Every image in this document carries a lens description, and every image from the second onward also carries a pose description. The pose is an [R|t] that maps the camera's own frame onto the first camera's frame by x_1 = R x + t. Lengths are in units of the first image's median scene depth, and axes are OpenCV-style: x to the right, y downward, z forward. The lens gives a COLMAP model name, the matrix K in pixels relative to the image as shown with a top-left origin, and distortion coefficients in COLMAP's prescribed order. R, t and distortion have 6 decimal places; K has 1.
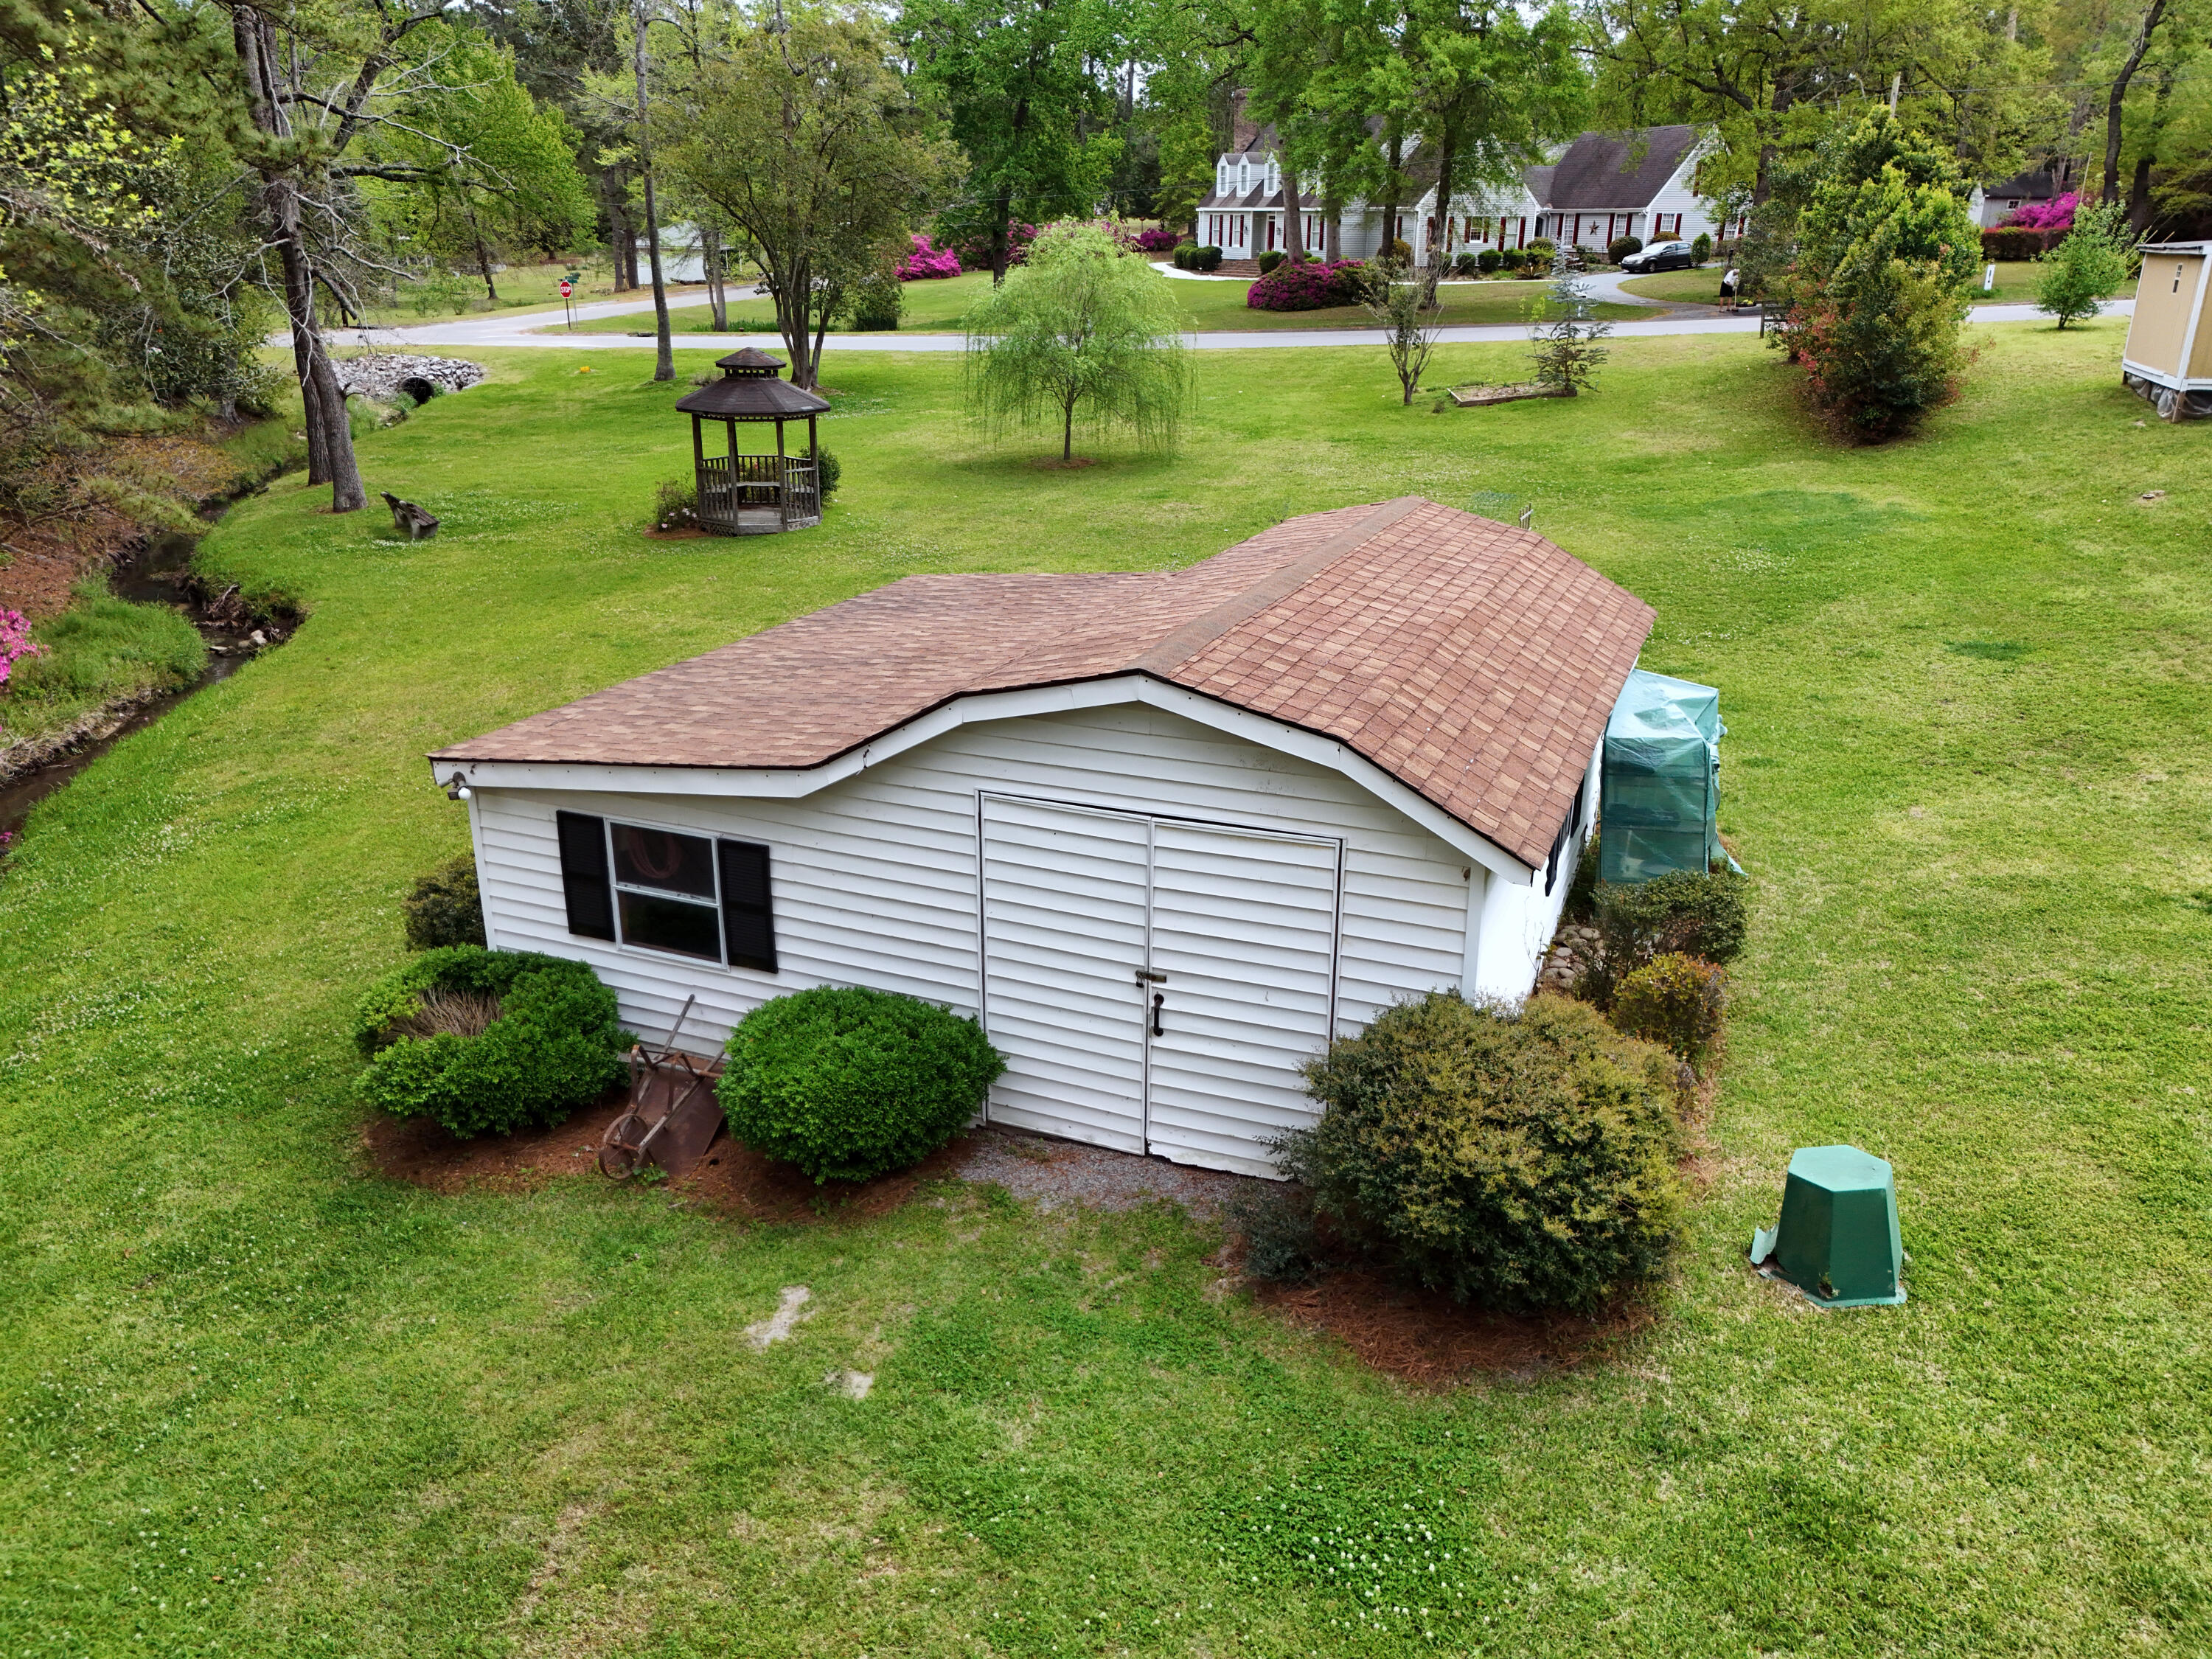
lens RADIAL K [[1618.9, 0, 1097.2], [0, 1618.9, 773.6], [0, 0, 1]] dist [0.063272, -0.053566]
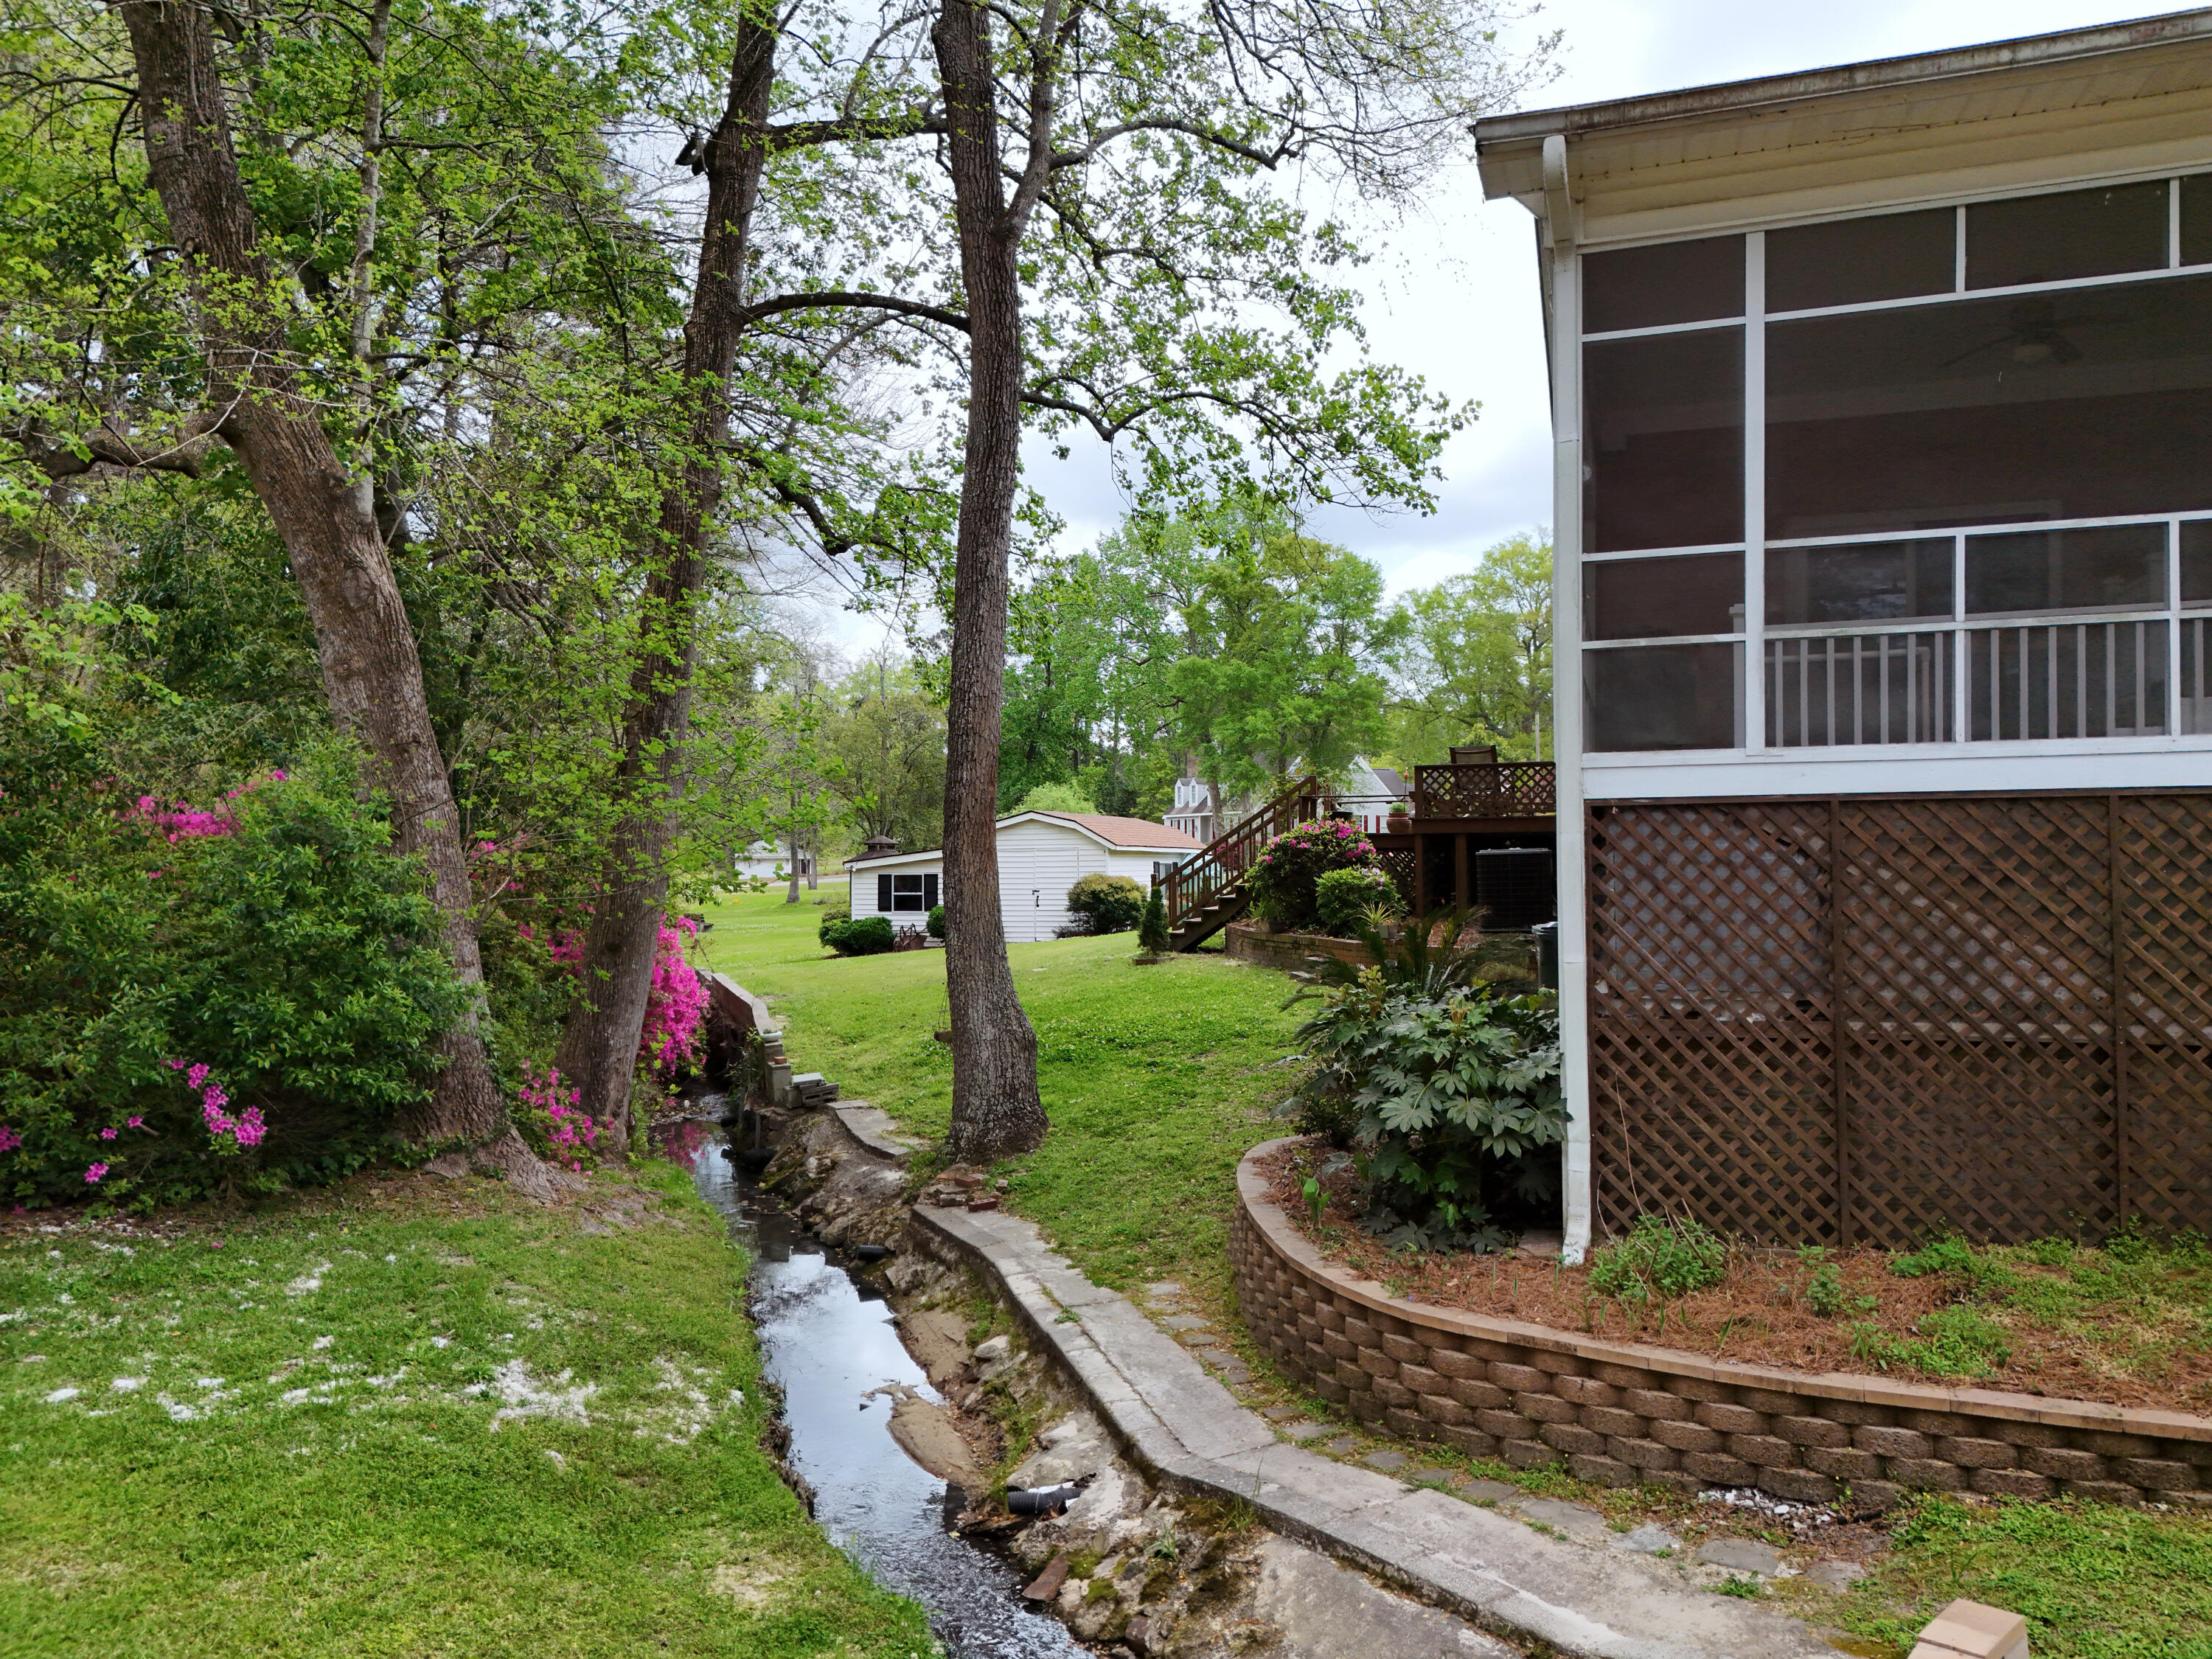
lens RADIAL K [[1618.9, 0, 1124.2], [0, 1618.9, 832.6], [0, 0, 1]] dist [0.063272, -0.053566]
pose [[0.999950, -0.007548, 0.006564, 0.158513], [0.009336, 0.939870, -0.341405, 0.954599], [-0.003592, 0.341450, 0.939893, -1.981122]]
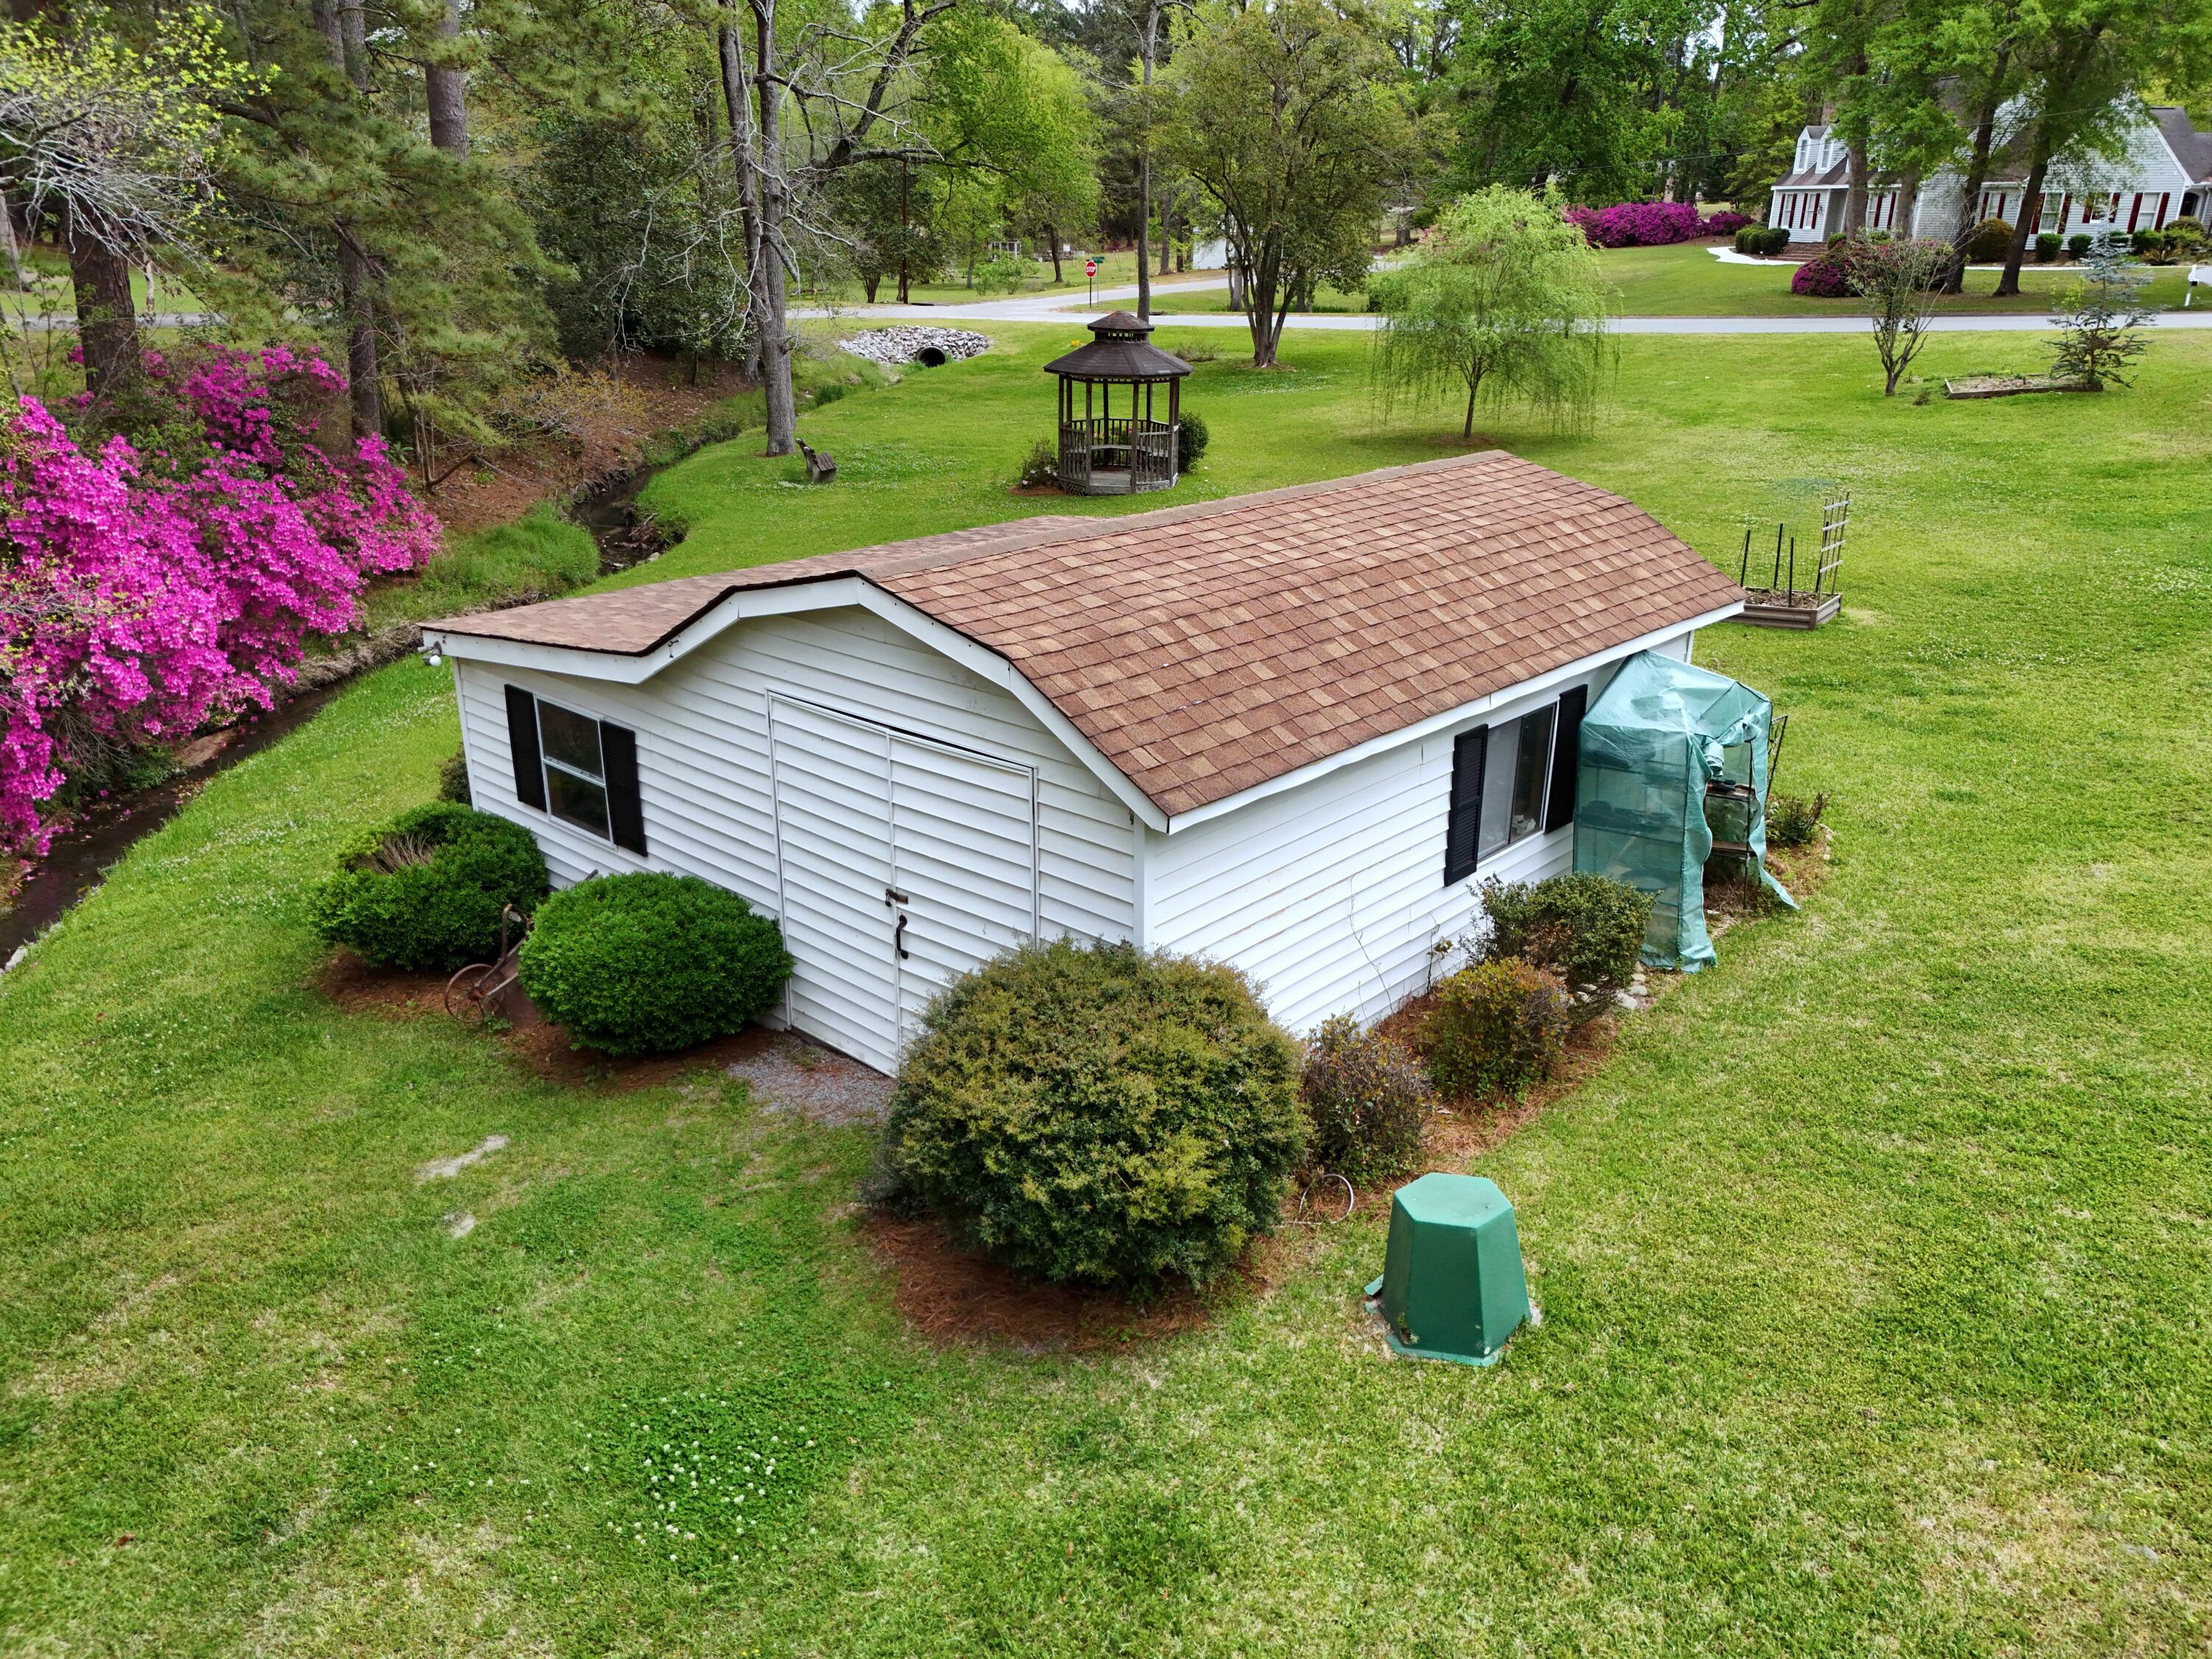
lens RADIAL K [[1618.9, 0, 1120.5], [0, 1618.9, 786.3], [0, 0, 1]] dist [0.063272, -0.053566]
pose [[0.943350, 0.110741, -0.312773, 0.323252], [-0.107386, 0.993823, 0.027992, 0.012877], [0.313941, 0.007181, 0.949415, 0.083168]]
